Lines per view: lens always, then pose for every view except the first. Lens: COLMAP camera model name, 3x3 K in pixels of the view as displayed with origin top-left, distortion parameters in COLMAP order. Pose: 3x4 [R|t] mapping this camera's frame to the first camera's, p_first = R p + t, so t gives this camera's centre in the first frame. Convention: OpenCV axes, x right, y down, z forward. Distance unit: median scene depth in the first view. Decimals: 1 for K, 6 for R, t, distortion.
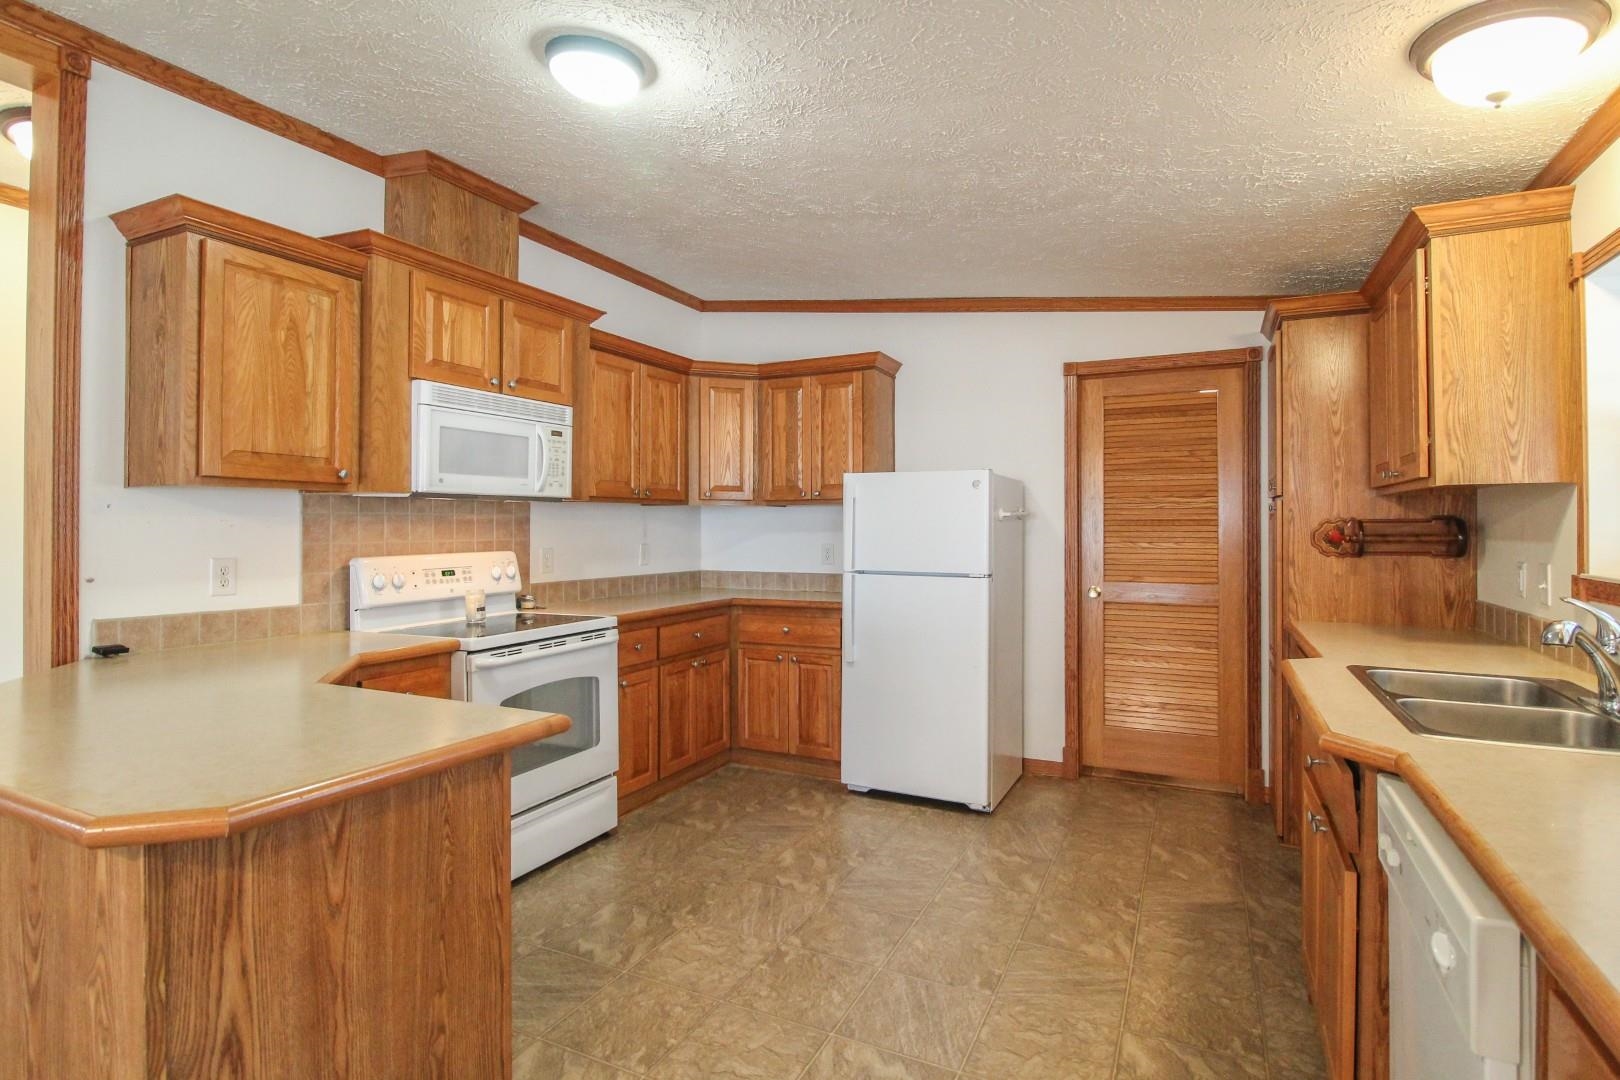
lens RADIAL K [[801.3, 0, 809.5], [0, 801.3, 525.6], [0, 0, 1]] dist [-0.001600, -0.010982]
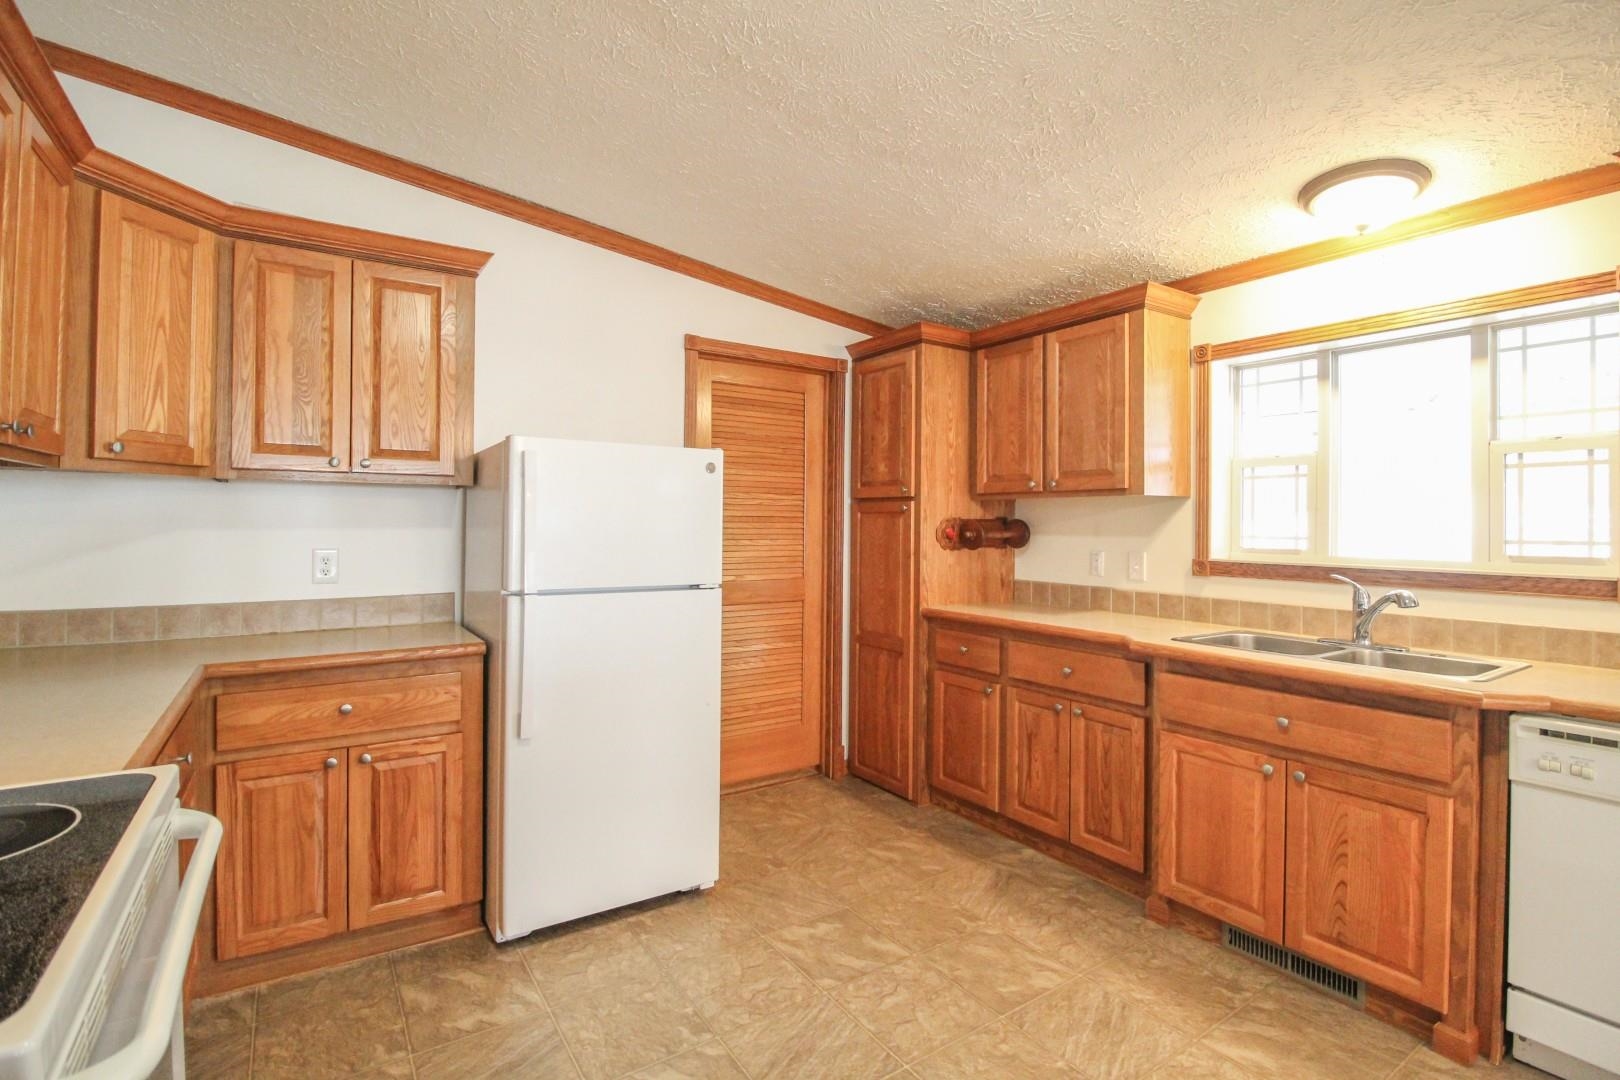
lens RADIAL K [[755.1, 0, 808.3], [0, 755.1, 520.7], [0, 0, 1]] dist [0.002015, -0.014223]
pose [[0.501857, 0.006571, 0.864926, -0.407749], [-0.008386, 0.999961, -0.002731, 0.000215], [-0.864910, -0.005883, 0.501892, 0.599909]]
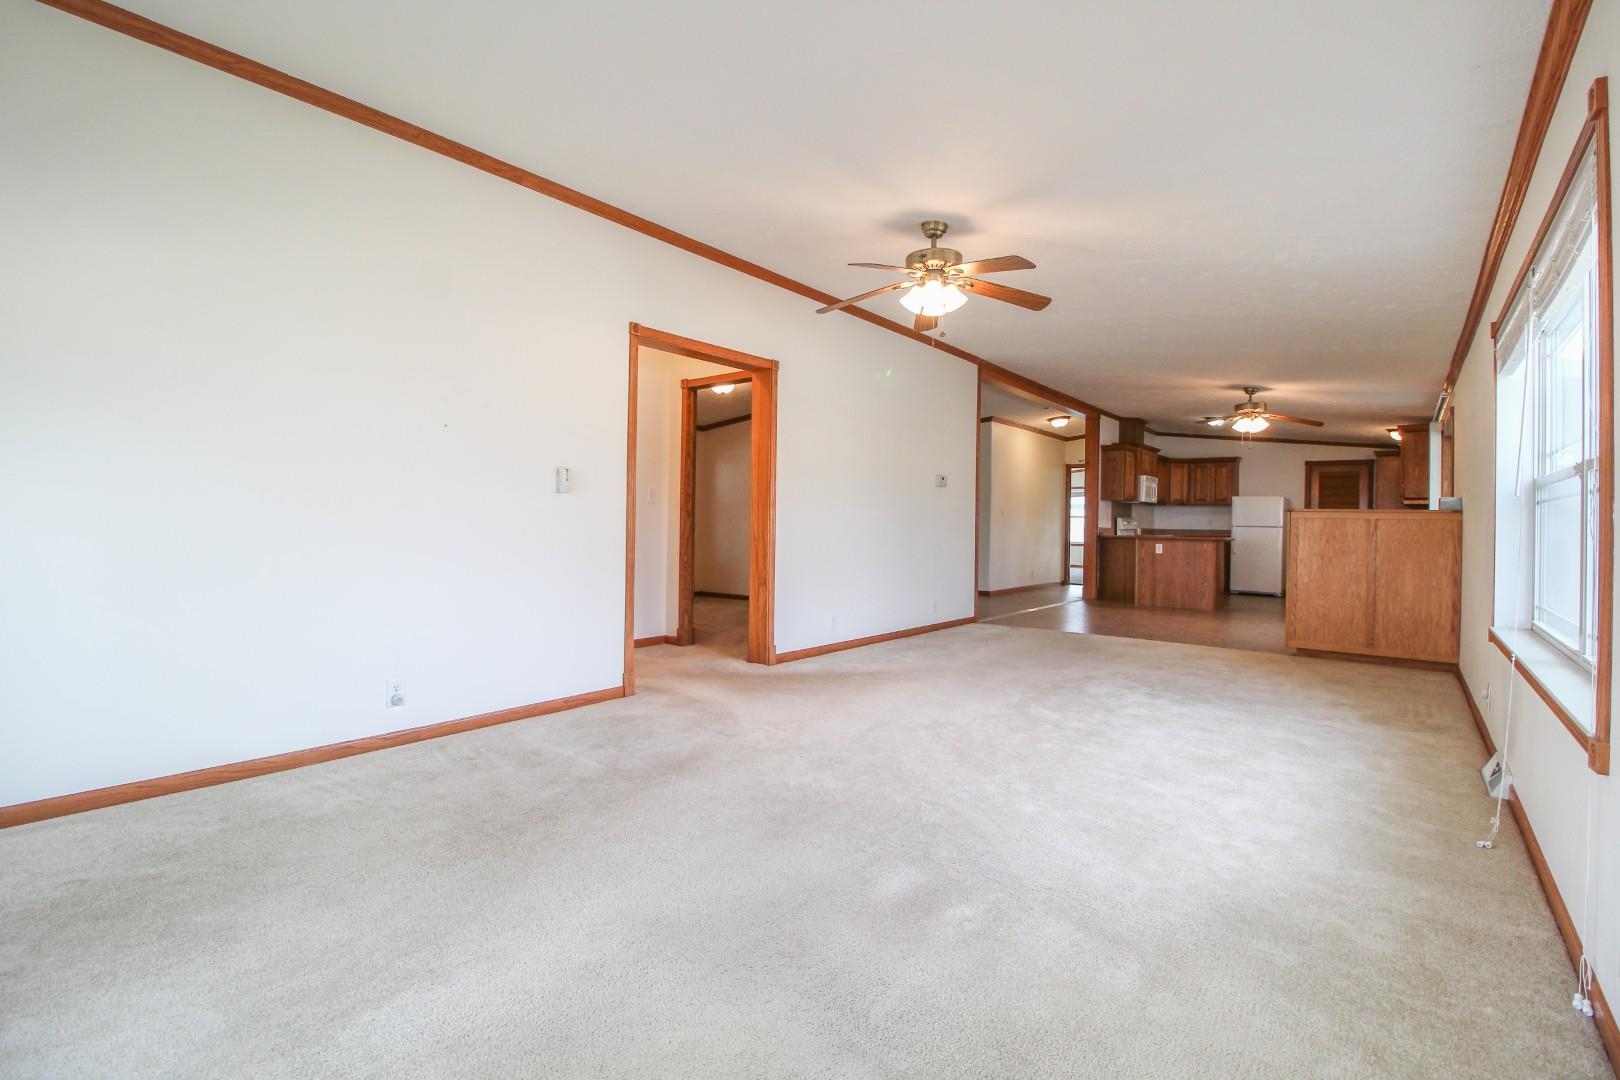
lens RADIAL K [[755.1, 0, 808.3], [0, 755.1, 520.7], [0, 0, 1]] dist [0.002015, -0.014223]
pose [[0.977288, 0.015236, -0.211368, -1.185724], [-0.015896, 0.999873, -0.001426, 0.079362], [0.211319, 0.004754, 0.977406, -2.836527]]
